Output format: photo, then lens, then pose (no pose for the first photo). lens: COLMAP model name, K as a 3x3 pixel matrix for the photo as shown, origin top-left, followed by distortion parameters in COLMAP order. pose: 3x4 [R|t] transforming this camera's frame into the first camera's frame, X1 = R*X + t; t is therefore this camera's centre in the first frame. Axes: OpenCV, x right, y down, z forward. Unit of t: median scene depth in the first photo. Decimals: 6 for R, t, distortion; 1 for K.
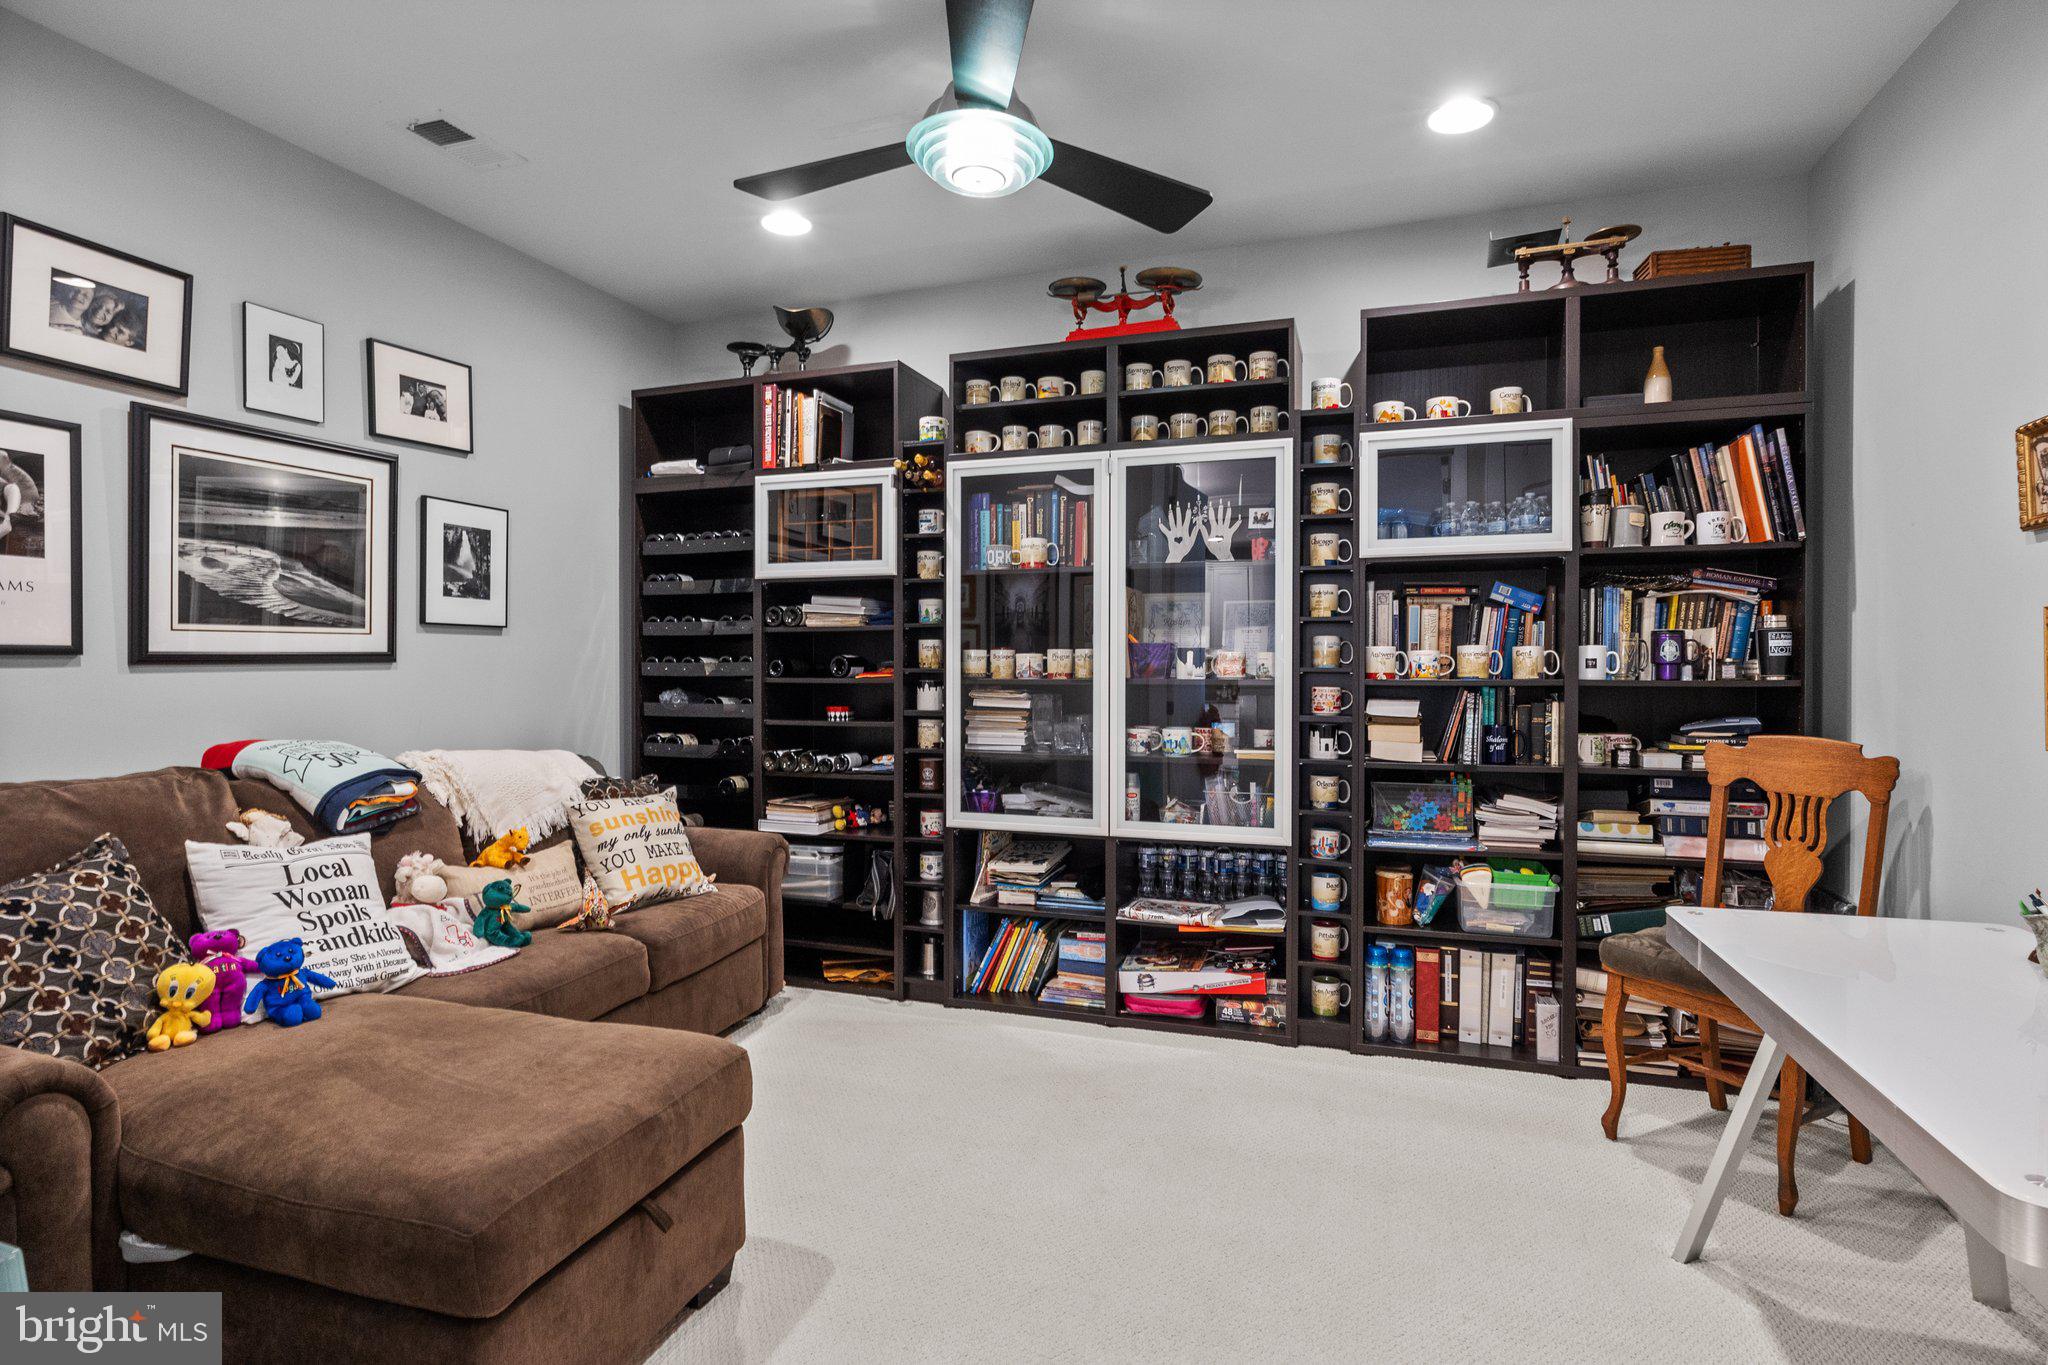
lens RADIAL K [[1022.2, 0, 1029.1], [0, 1022.2, 671.8], [0, 0, 1]] dist [-0.013303, 0.001354]
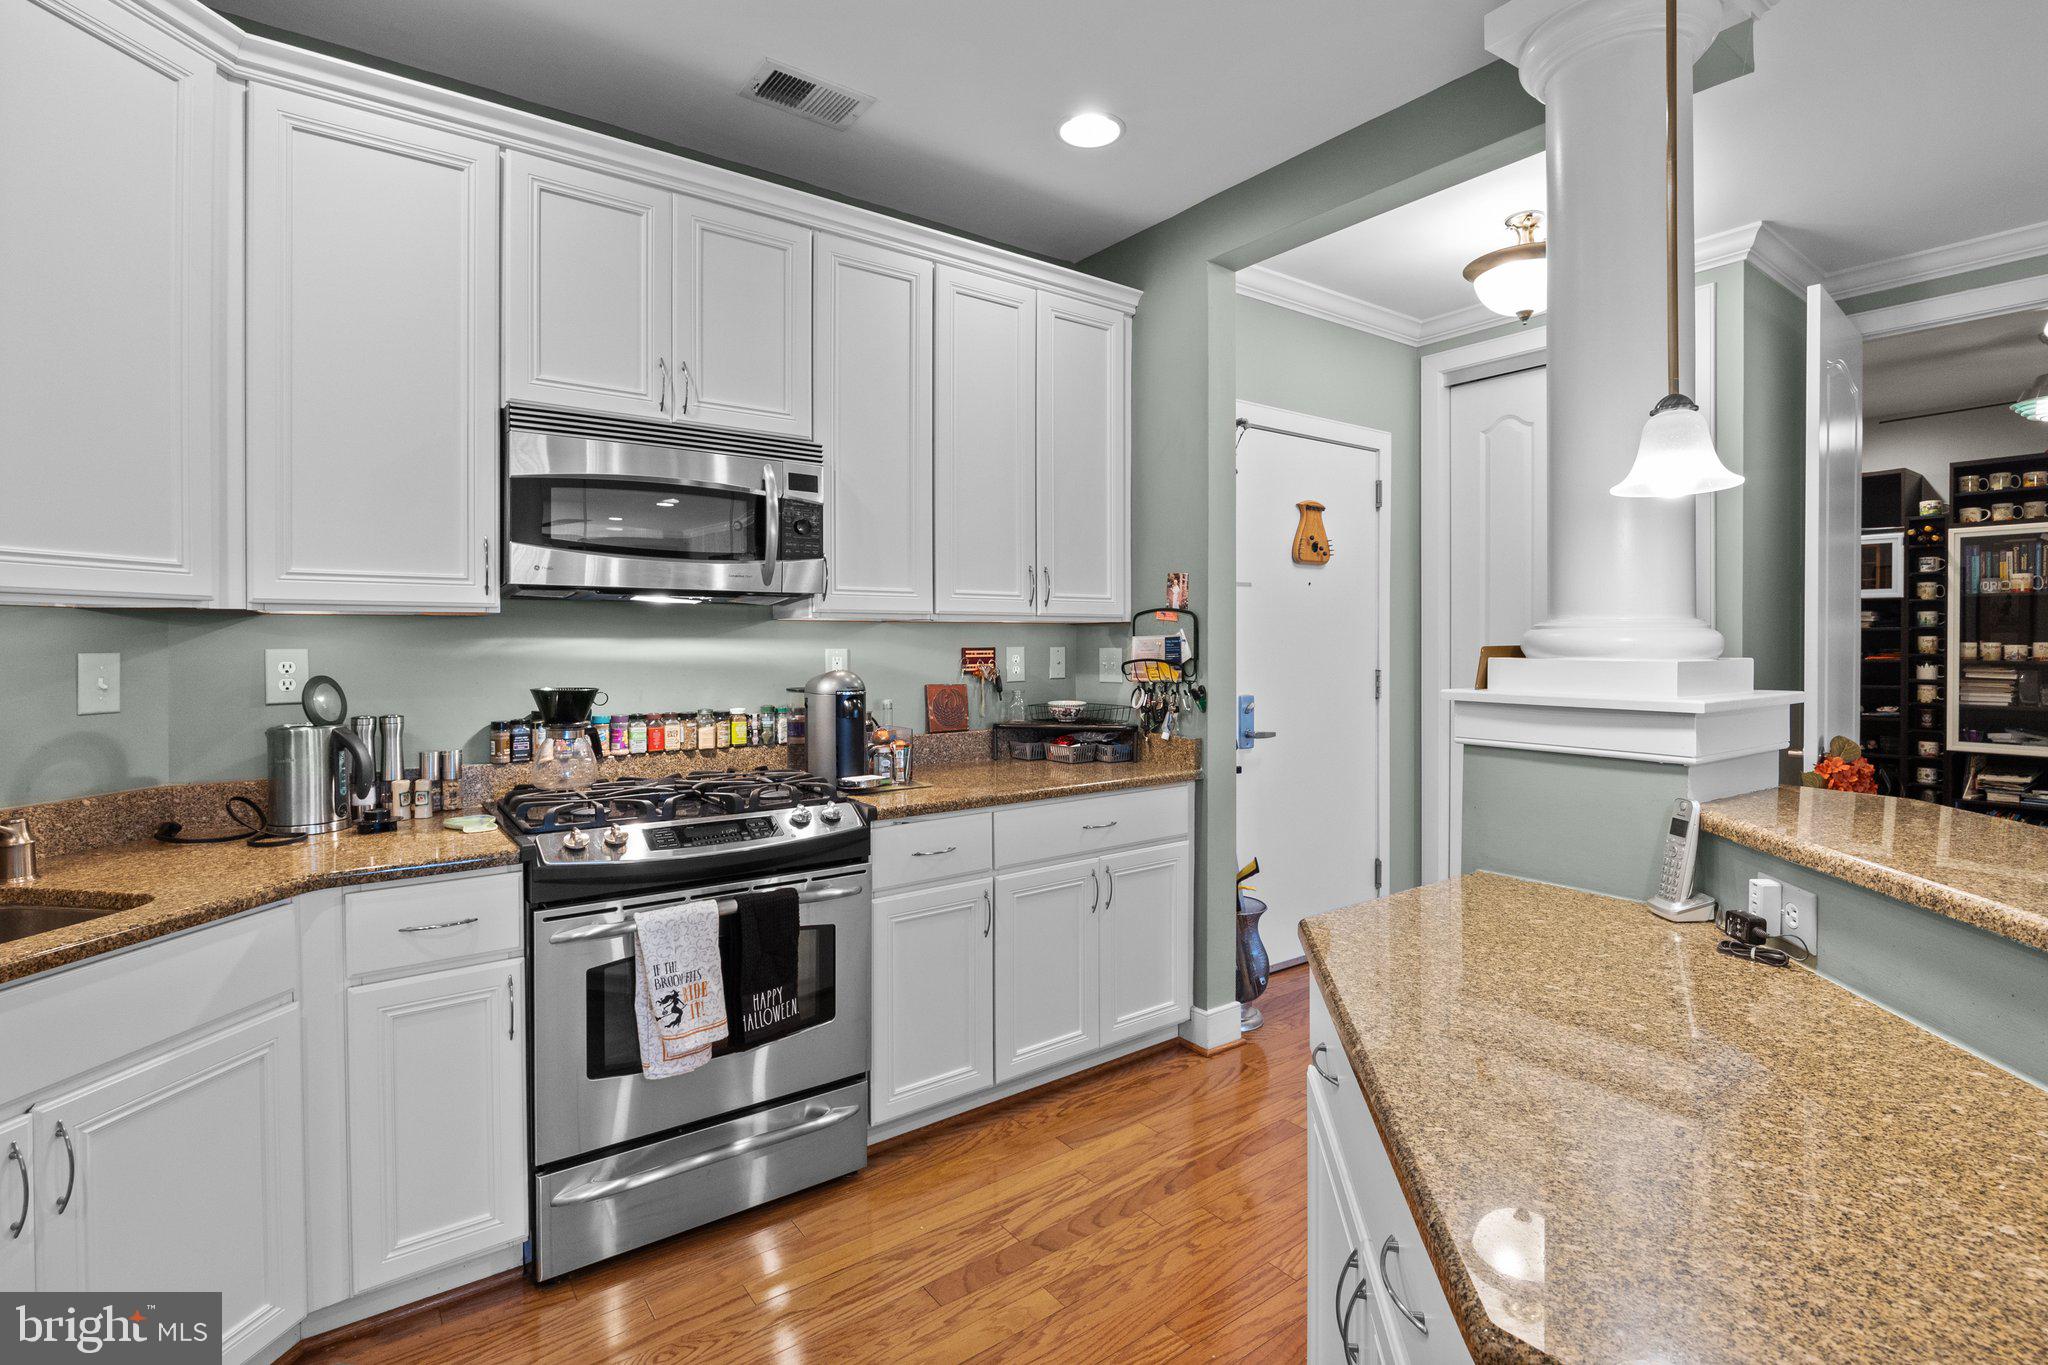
lens RADIAL K [[983.9, 0, 1013.3], [0, 983.9, 632.5], [0, 0, 1]] dist [-0.019498, 0.002268]
pose [[0.831210, -0.004417, -0.555942, -0.460599], [-0.000586, 0.999961, -0.008822, -0.022832], [0.555959, 0.007659, 0.831175, -1.122212]]
